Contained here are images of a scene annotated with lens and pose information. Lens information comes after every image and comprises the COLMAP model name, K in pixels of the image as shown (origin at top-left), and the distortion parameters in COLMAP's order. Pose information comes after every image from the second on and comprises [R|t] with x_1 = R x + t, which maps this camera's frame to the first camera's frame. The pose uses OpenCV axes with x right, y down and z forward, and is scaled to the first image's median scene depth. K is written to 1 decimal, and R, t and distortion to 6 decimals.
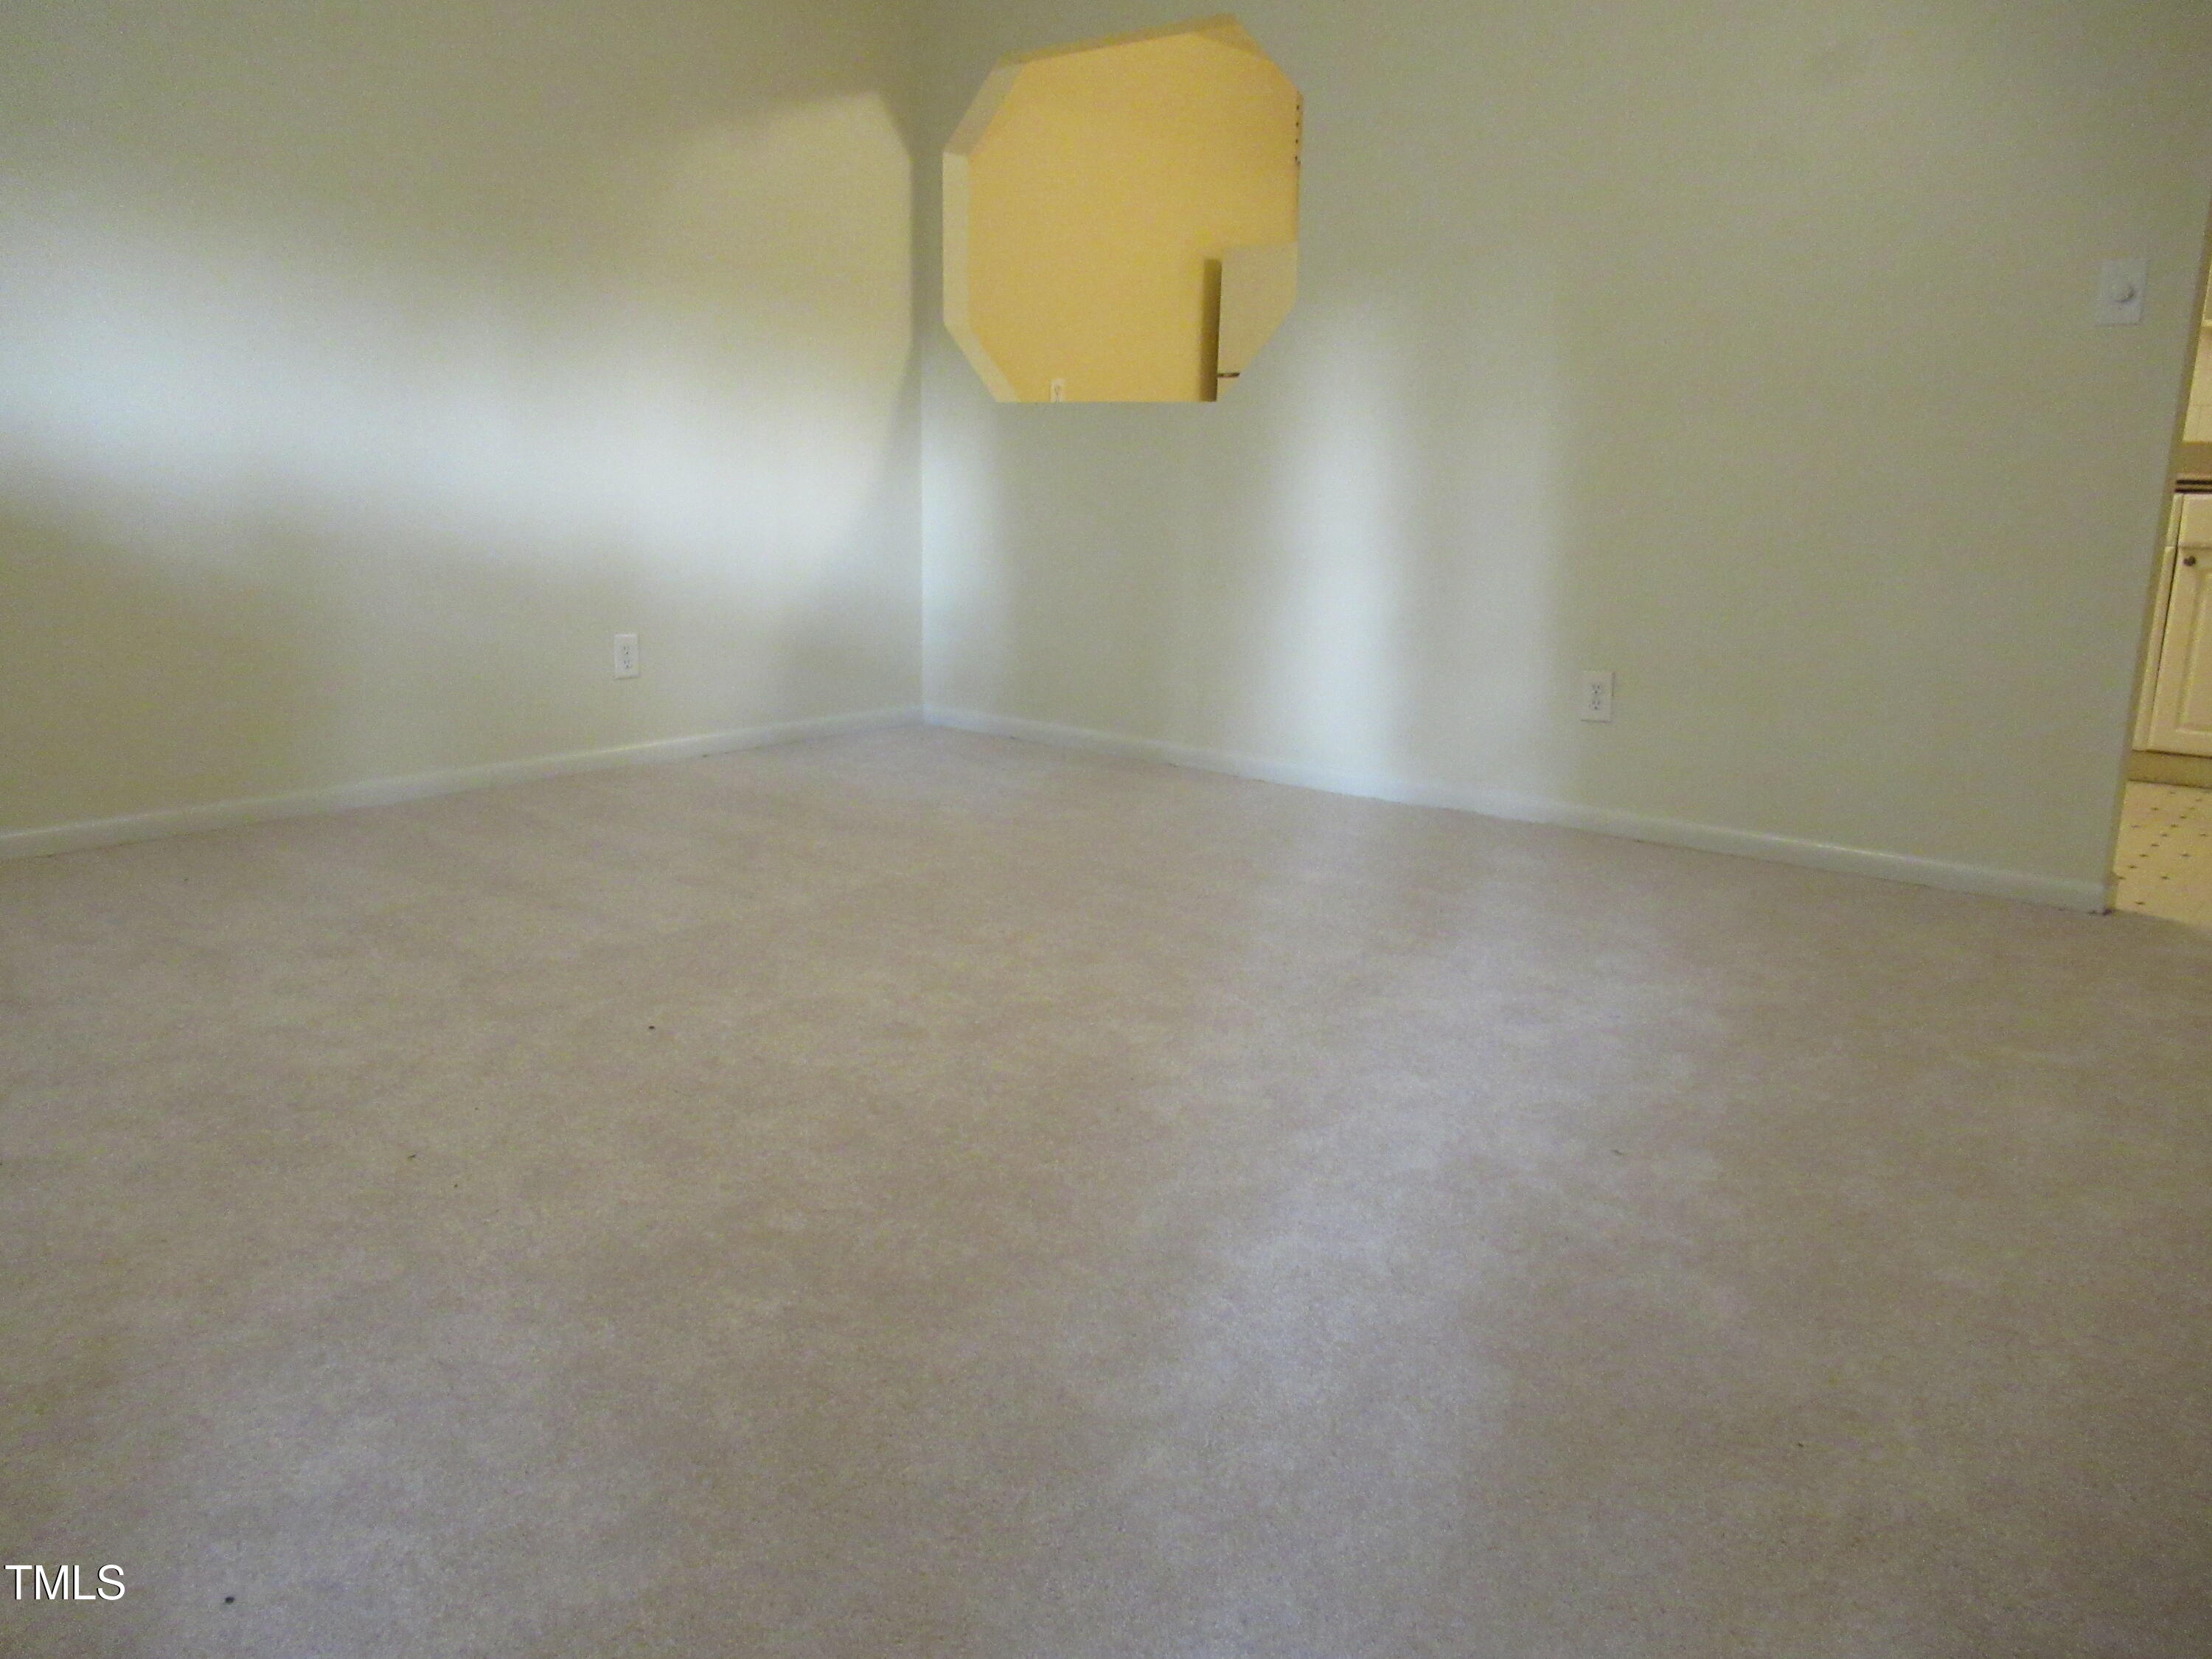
lens RADIAL K [[1641.6, 0, 1106.0], [0, 1641.6, 830.1], [0, 0, 1]] dist [-0.025759, 0.007059]
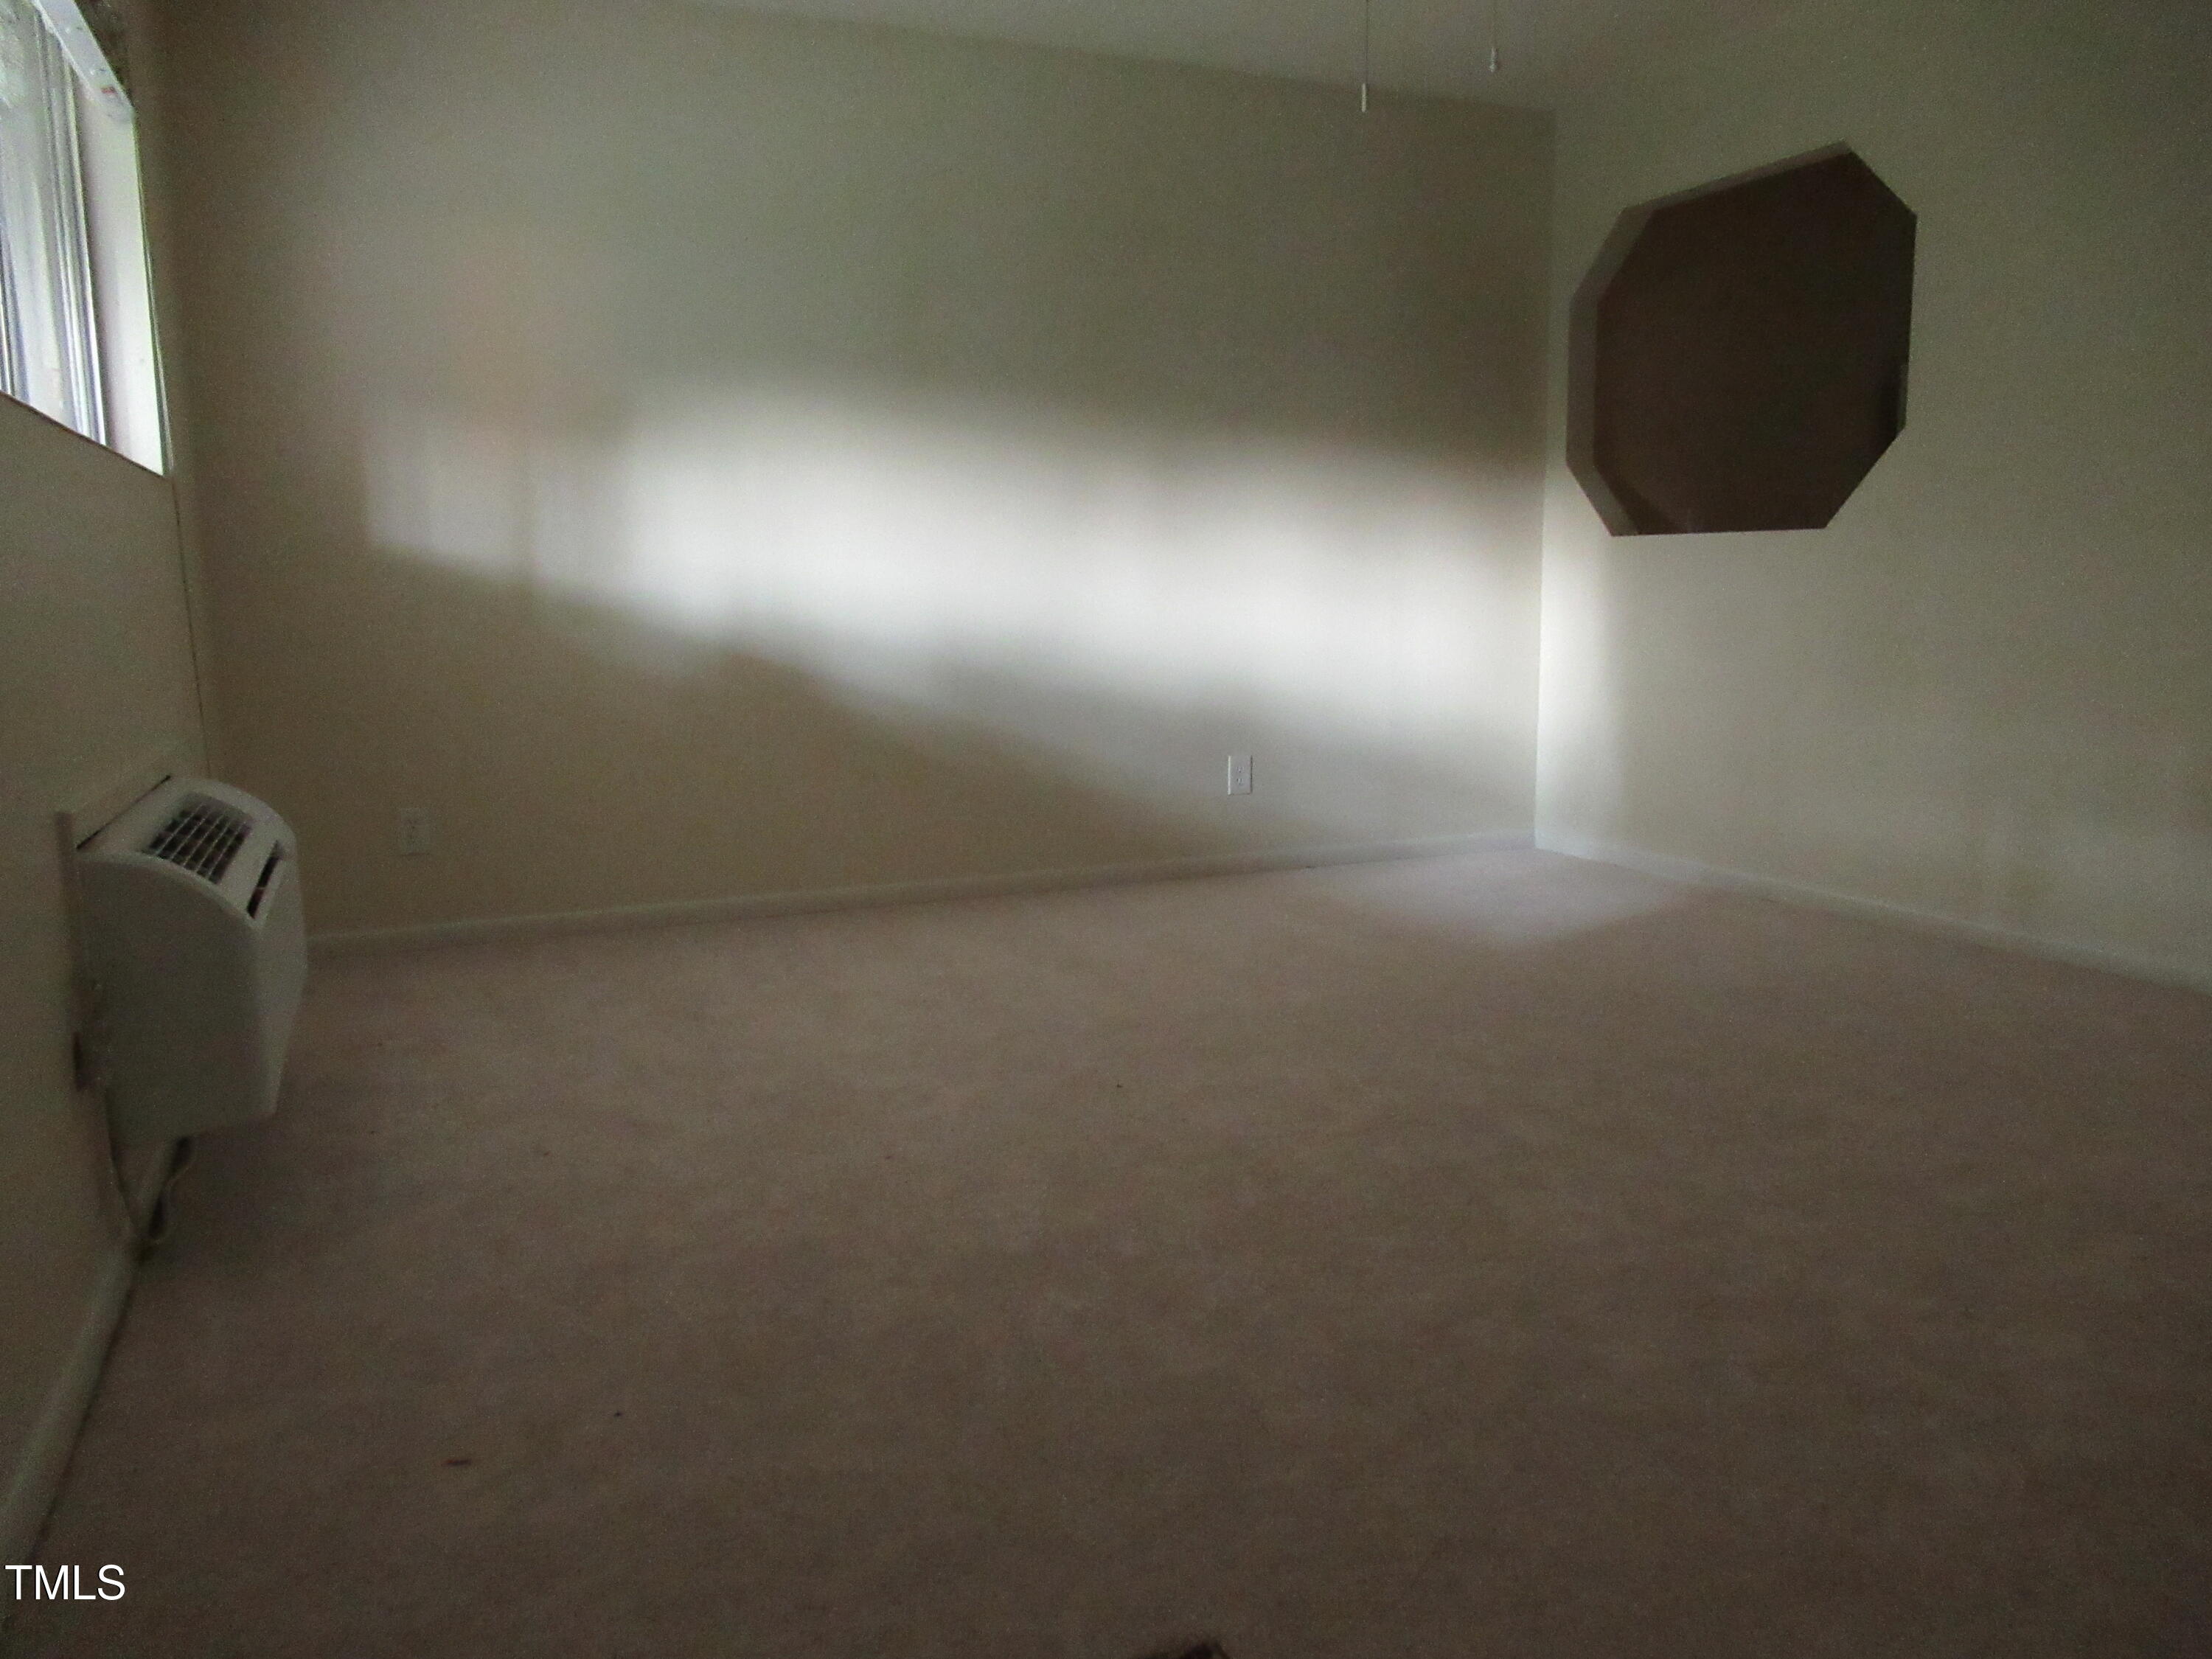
lens RADIAL K [[1641.6, 0, 1106.2], [0, 1641.6, 830.9], [0, 0, 1]] dist [-0.025759, 0.007059]
pose [[0.890698, 0.035919, -0.453174, 0.150933], [-0.070071, 0.995808, -0.058793, 0.004517], [0.449162, 0.084121, 0.889481, -0.042969]]
